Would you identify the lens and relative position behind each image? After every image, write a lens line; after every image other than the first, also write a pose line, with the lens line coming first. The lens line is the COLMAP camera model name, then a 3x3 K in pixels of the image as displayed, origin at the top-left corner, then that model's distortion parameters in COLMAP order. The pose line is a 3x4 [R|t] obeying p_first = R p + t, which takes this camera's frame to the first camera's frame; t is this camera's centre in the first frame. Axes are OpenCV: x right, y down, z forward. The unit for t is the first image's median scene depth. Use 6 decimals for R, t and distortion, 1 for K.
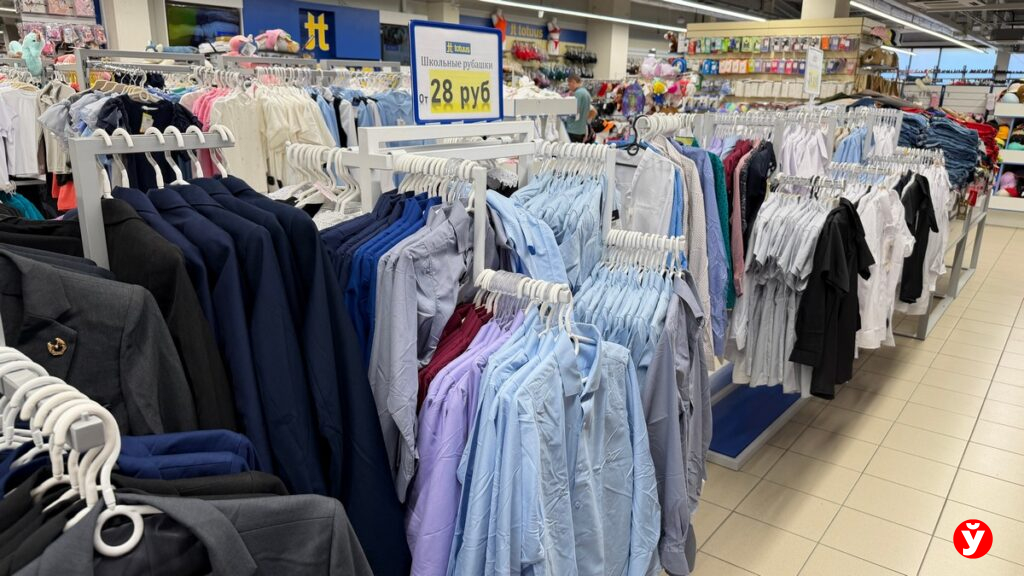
lens RADIAL K [[731.9, 0, 520.0], [0, 731.9, 298.2], [0, 0, 1]] dist [0.045454, -0.067918]
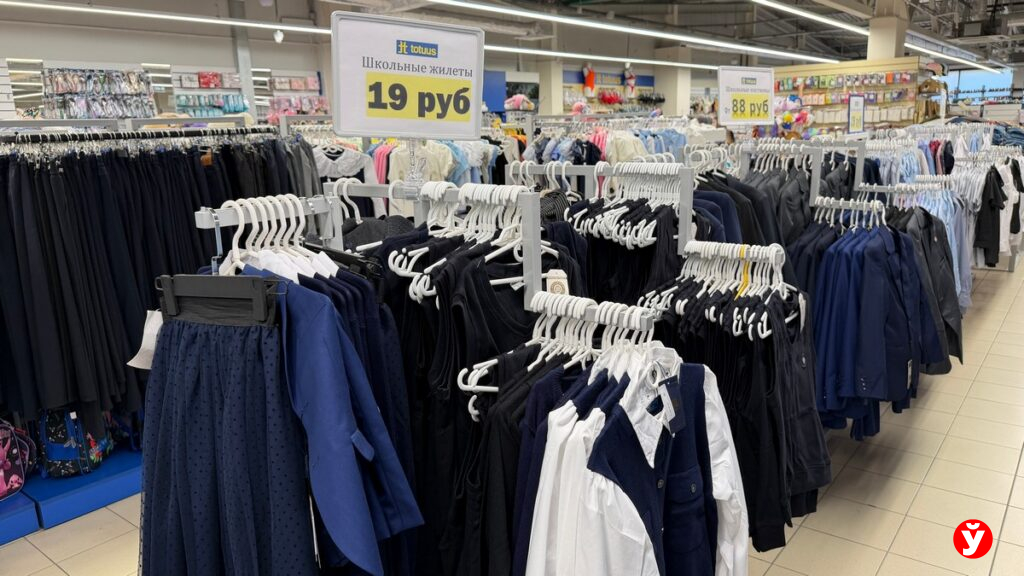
lens RADIAL K [[731.9, 0, 512.8], [0, 731.9, 298.1], [0, 0, 1]] dist [0.045454, -0.067918]
pose [[0.998390, -0.048181, -0.029939, -0.222876], [0.046498, 0.997426, -0.054574, 0.073765], [0.032491, 0.053094, 0.998061, -0.277006]]
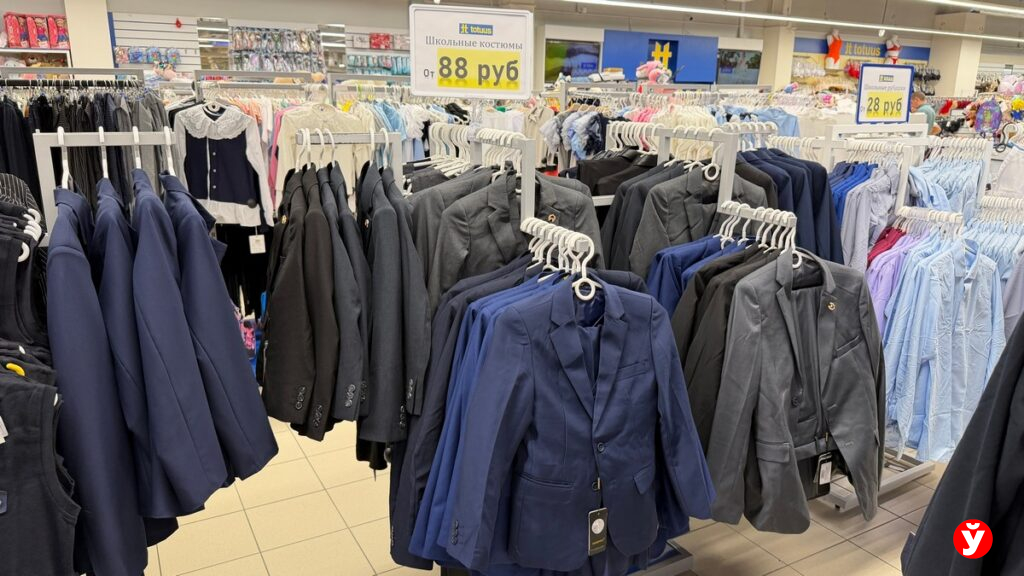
lens RADIAL K [[731.9, 0, 506.9], [0, 731.9, 292.6], [0, 0, 1]] dist [0.045454, -0.067918]
pose [[0.918466, 0.089395, -0.385265, -0.034518], [-0.102396, 0.994655, -0.013314, 0.044195], [0.382016, 0.051678, 0.922710, -0.148122]]
